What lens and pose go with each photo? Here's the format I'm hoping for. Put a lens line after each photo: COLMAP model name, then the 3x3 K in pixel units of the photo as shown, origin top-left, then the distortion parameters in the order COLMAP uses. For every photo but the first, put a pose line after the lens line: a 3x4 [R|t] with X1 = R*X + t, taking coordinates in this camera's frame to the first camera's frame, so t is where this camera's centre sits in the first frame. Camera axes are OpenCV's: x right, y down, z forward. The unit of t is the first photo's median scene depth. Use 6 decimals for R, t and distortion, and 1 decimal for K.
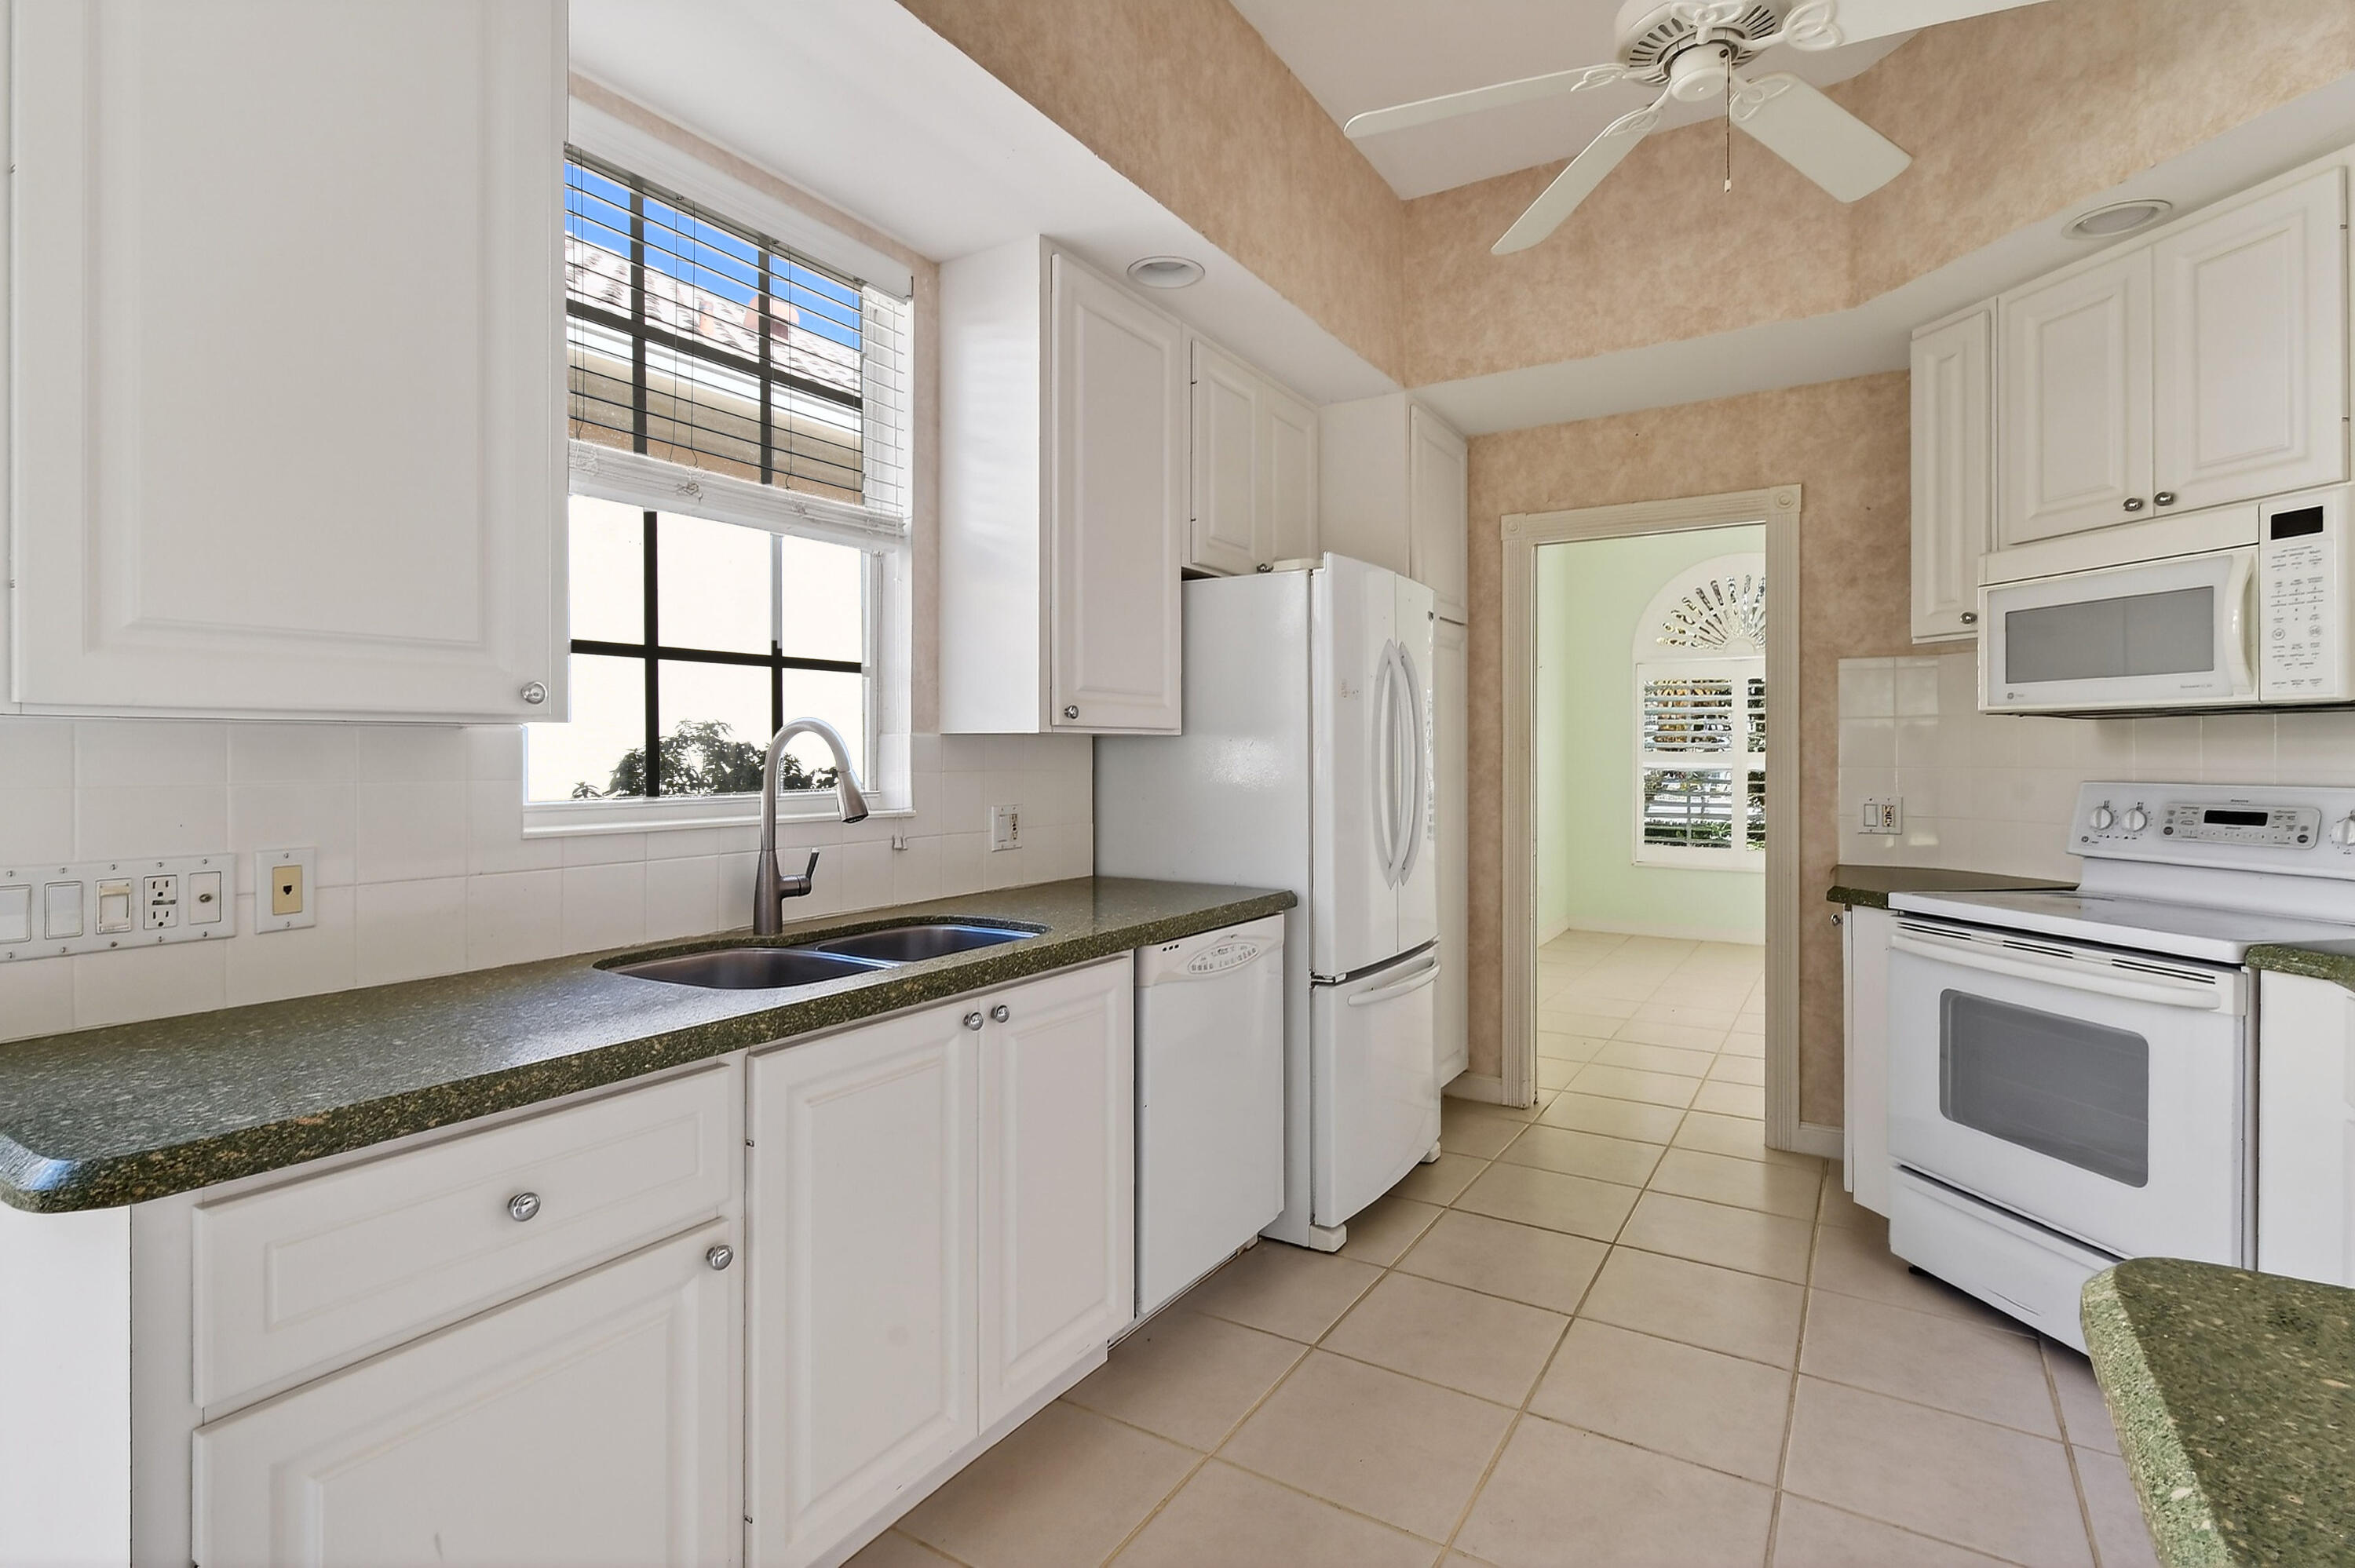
lens RADIAL K [[1120.1, 0, 1169.0], [0, 1120.1, 755.8], [0, 0, 1]] dist [0.000502, -0.000782]
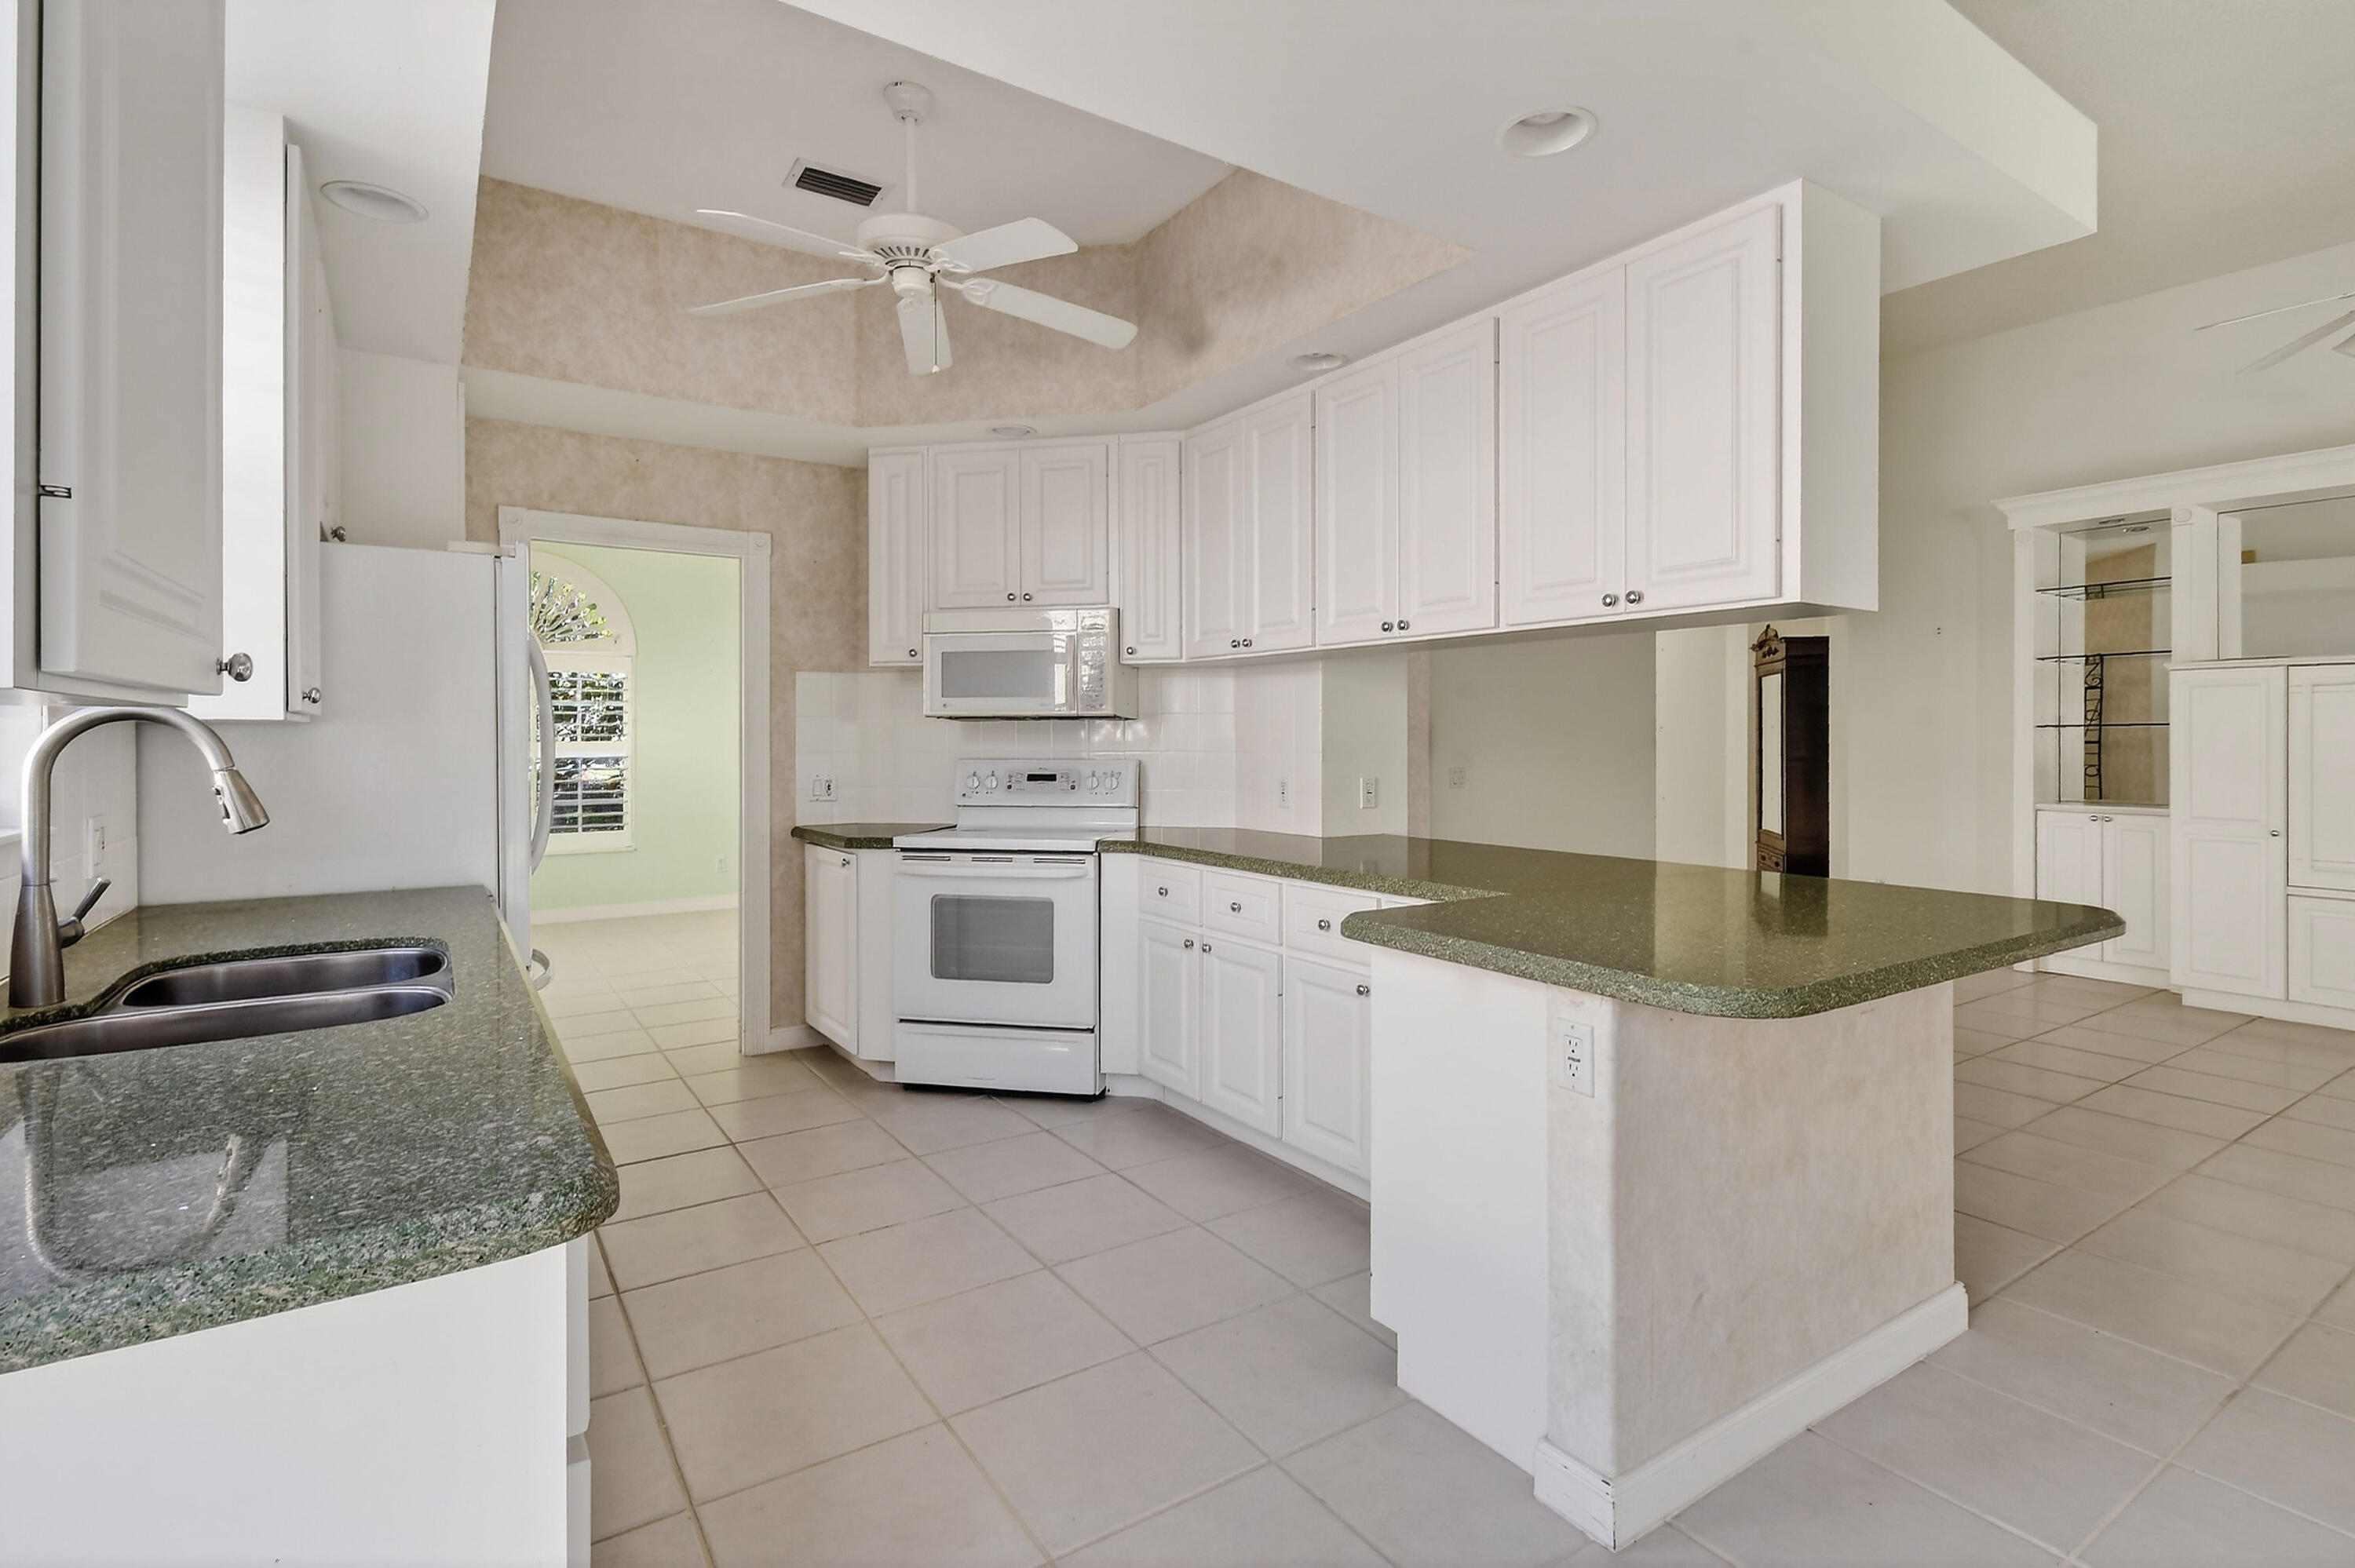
lens RADIAL K [[1134.0, 0, 1175.6], [0, 1134.0, 740.4], [0, 0, 1]] dist [0.002748, 0.000280]
pose [[0.407179, -0.000355, 0.913348, -0.528096], [0.003111, 0.999995, -0.000998, -0.001812], [-0.913343, 0.003248, 0.407178, 0.051340]]
